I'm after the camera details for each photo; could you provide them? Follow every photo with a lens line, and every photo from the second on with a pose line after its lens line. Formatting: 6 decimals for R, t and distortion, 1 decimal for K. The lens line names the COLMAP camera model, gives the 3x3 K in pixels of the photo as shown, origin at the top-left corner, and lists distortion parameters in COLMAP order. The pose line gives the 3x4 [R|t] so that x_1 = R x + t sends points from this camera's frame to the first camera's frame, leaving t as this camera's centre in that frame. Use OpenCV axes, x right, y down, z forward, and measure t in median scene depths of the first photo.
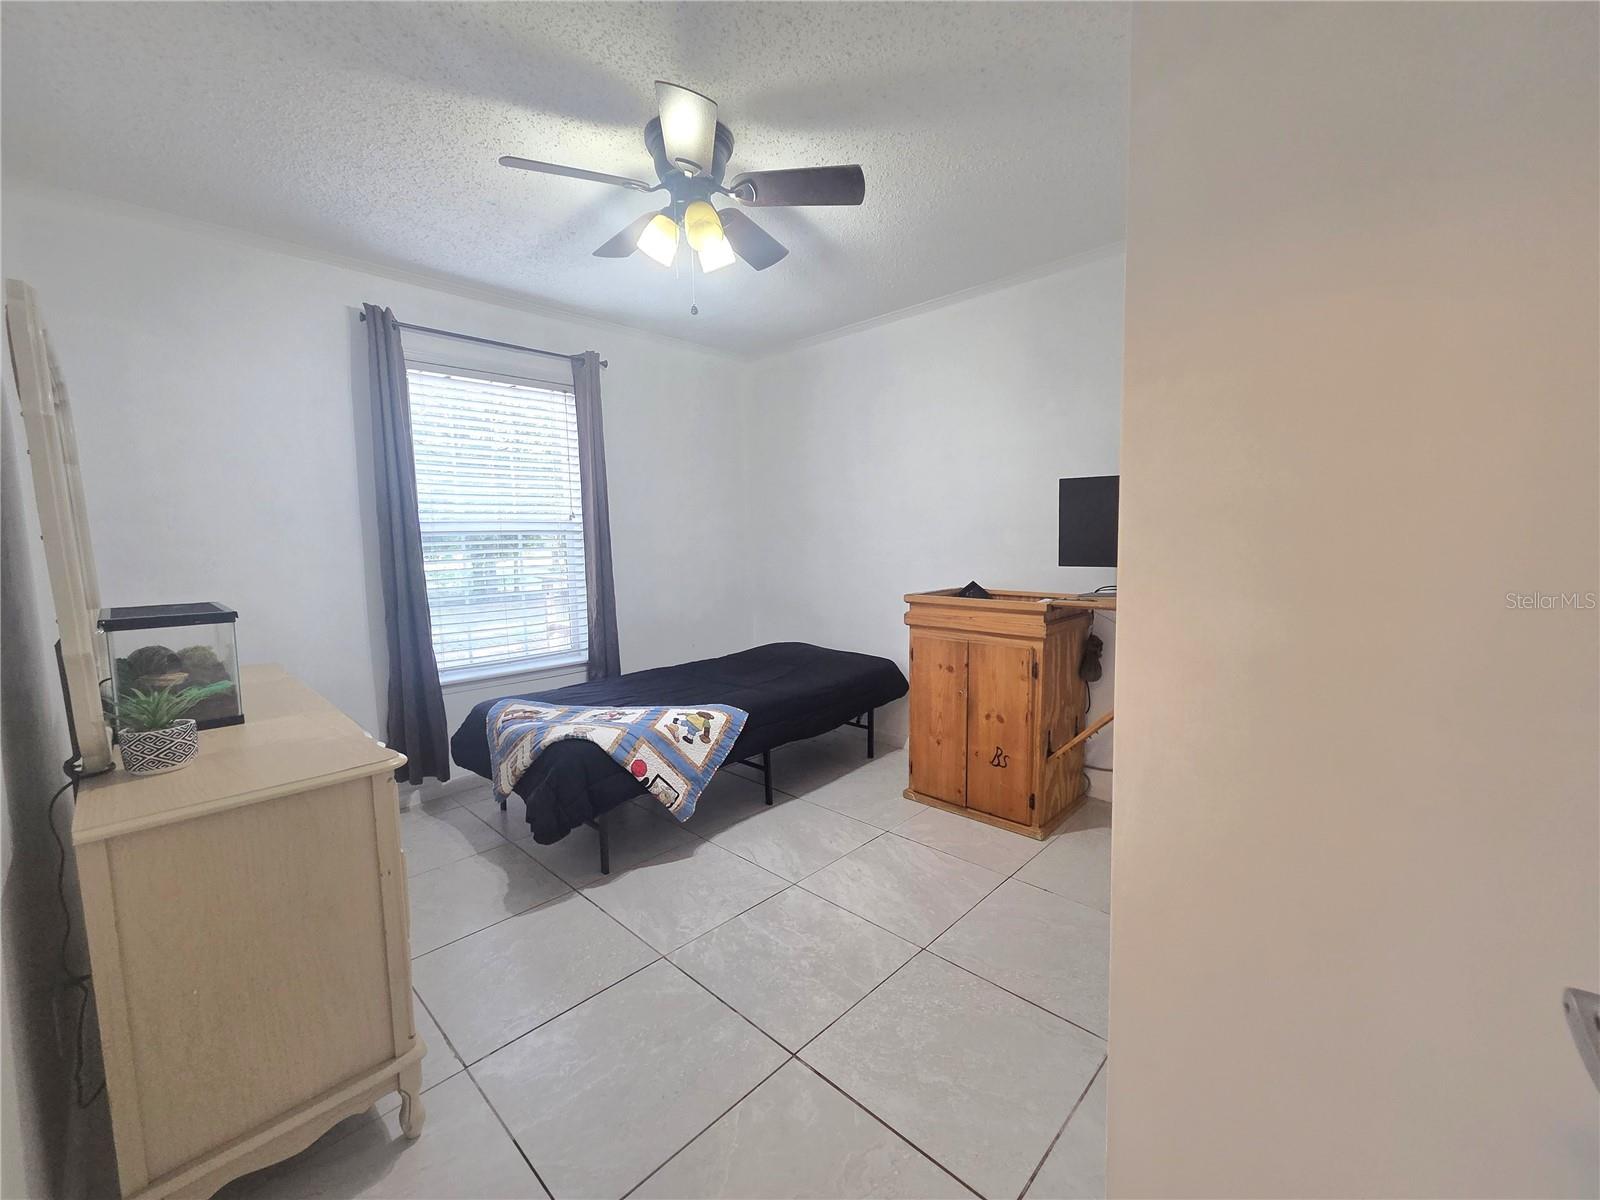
lens RADIAL K [[659.0, 0, 806.2], [0, 659.0, 596.1], [0, 0, 1]] dist [0.000706, 0.001411]
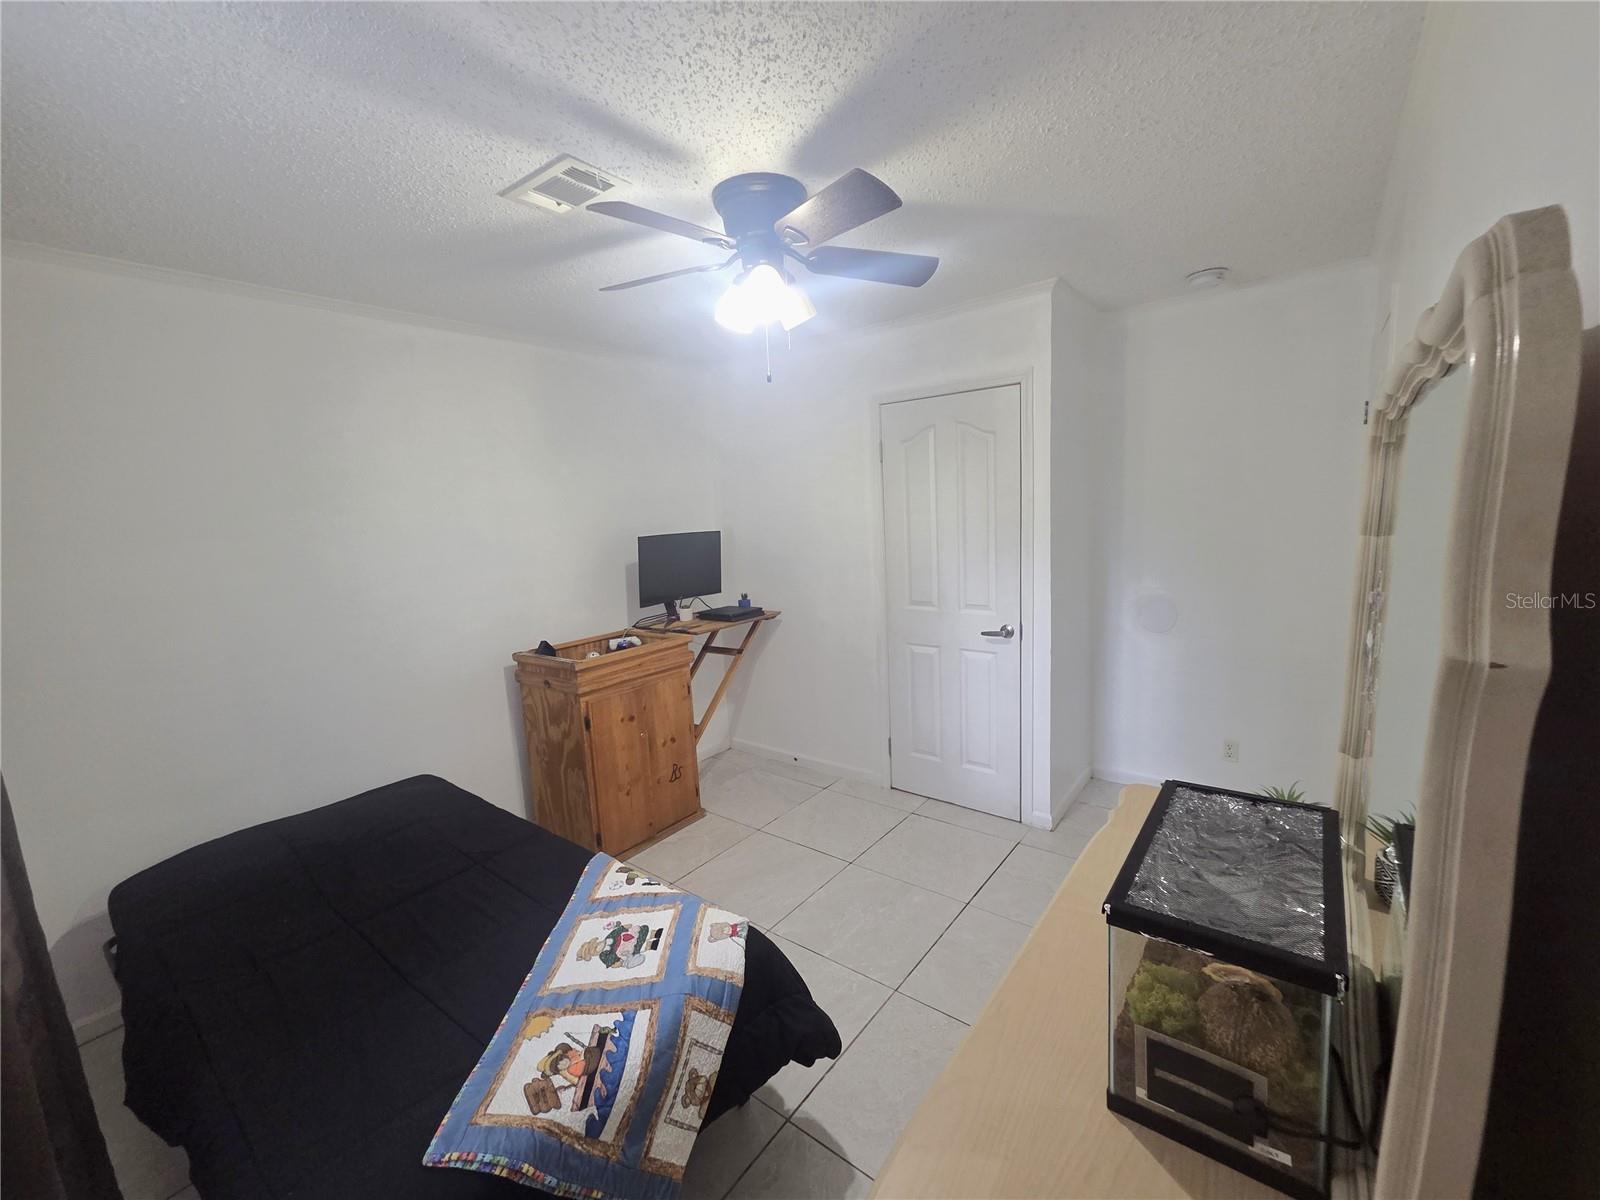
lens RADIAL K [[659.0, 0, 807.4], [0, 659.0, 611.3], [0, 0, 1]] dist [0.000706, 0.001411]
pose [[-0.110295, -0.130880, 0.985244, -0.848595], [0.144898, 0.978583, 0.146216, -0.173793], [-0.983280, 0.158887, -0.088969, 0.815593]]
